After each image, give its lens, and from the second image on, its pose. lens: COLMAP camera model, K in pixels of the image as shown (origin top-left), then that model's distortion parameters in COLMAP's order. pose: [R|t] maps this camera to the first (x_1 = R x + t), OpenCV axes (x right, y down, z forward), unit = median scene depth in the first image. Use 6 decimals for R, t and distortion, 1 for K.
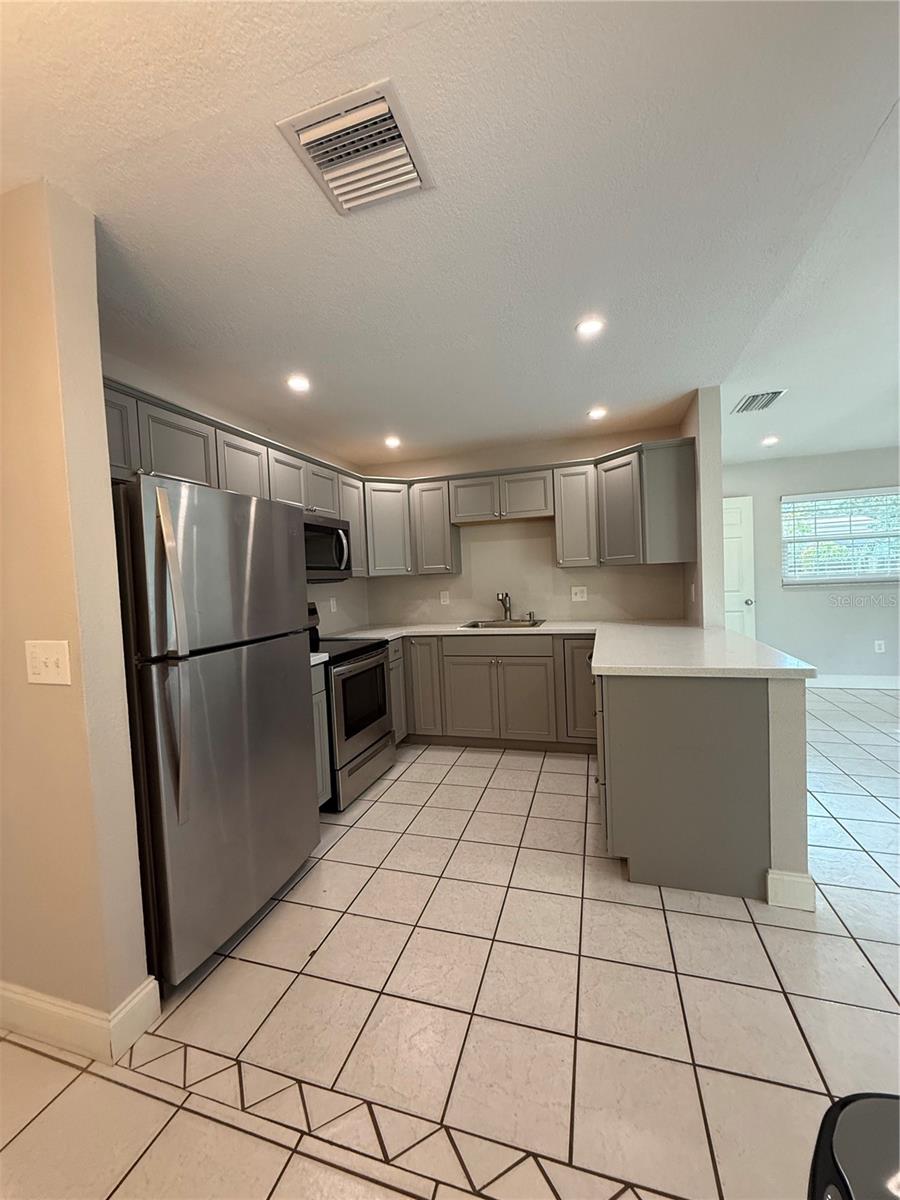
lens RADIAL K [[481.8, 0, 451.5], [0, 481.8, 597.5], [0, 0, 1]] dist [0.000581, 0.000037]
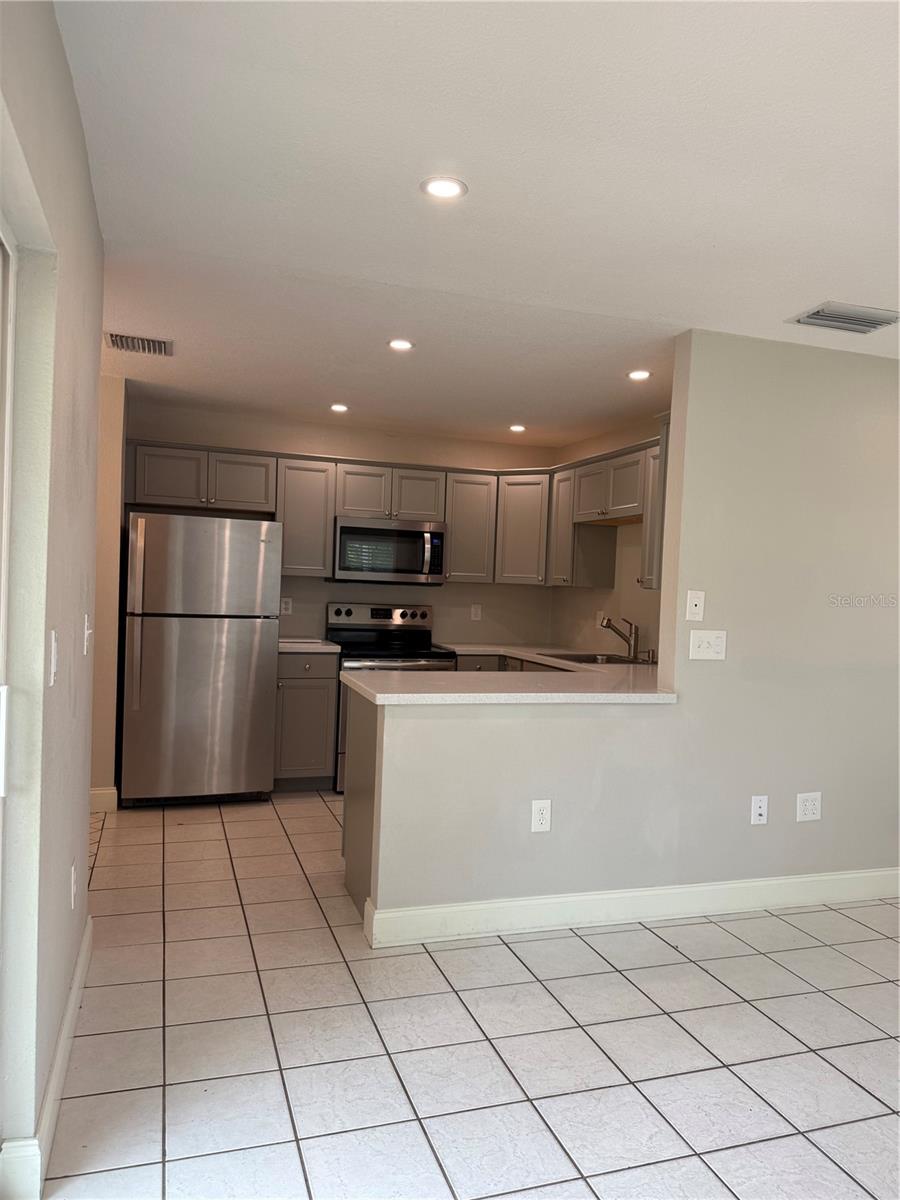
lens RADIAL K [[845.2, 0, 452.3], [0, 845.2, 600.5], [0, 0, 1]] dist [0.066785, 0.000415]
pose [[0.574551, 0.079838, -0.814566, 1.225627], [-0.096927, 0.994865, 0.029143, -0.058768], [0.812709, 0.062209, 0.579339, 0.055661]]
